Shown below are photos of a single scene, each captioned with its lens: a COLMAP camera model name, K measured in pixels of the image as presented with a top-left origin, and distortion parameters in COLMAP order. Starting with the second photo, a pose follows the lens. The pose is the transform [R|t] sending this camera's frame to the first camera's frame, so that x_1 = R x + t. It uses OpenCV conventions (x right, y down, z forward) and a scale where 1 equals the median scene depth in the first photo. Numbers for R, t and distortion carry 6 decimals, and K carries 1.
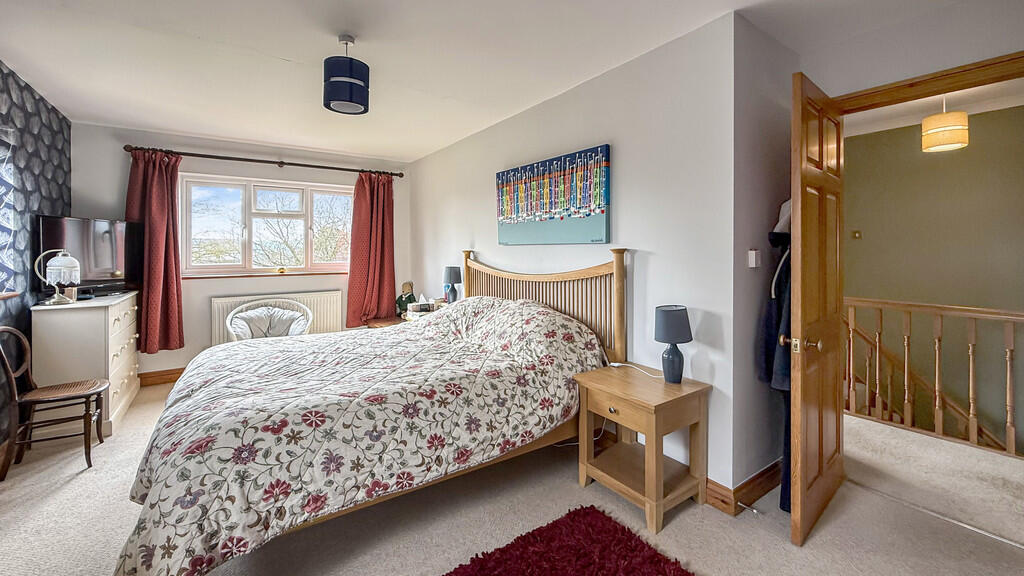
lens RADIAL K [[417.3, 0, 503.2], [0, 417.3, 276.9], [0, 0, 1]] dist [-0.000779, -0.000103]
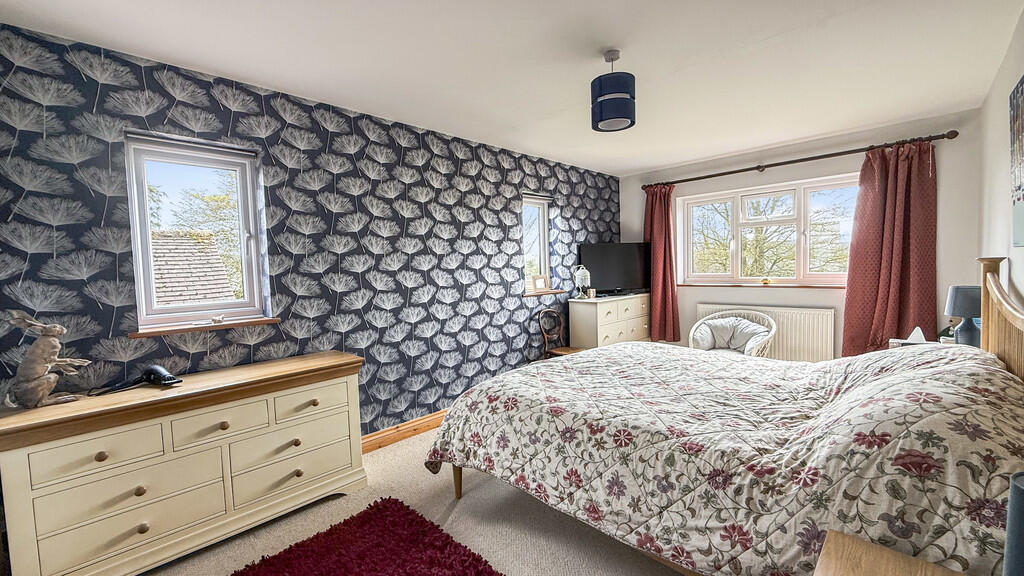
lens RADIAL K [[409.5, 0, 509.5], [0, 409.5, 290.6], [0, 0, 1]] dist [0.000319, 0.000058]
pose [[0.185080, 0.060190, -0.980878, 0.577685], [-0.029315, 0.998017, 0.055711, -0.061545], [0.982286, 0.018444, 0.186477, 0.562769]]
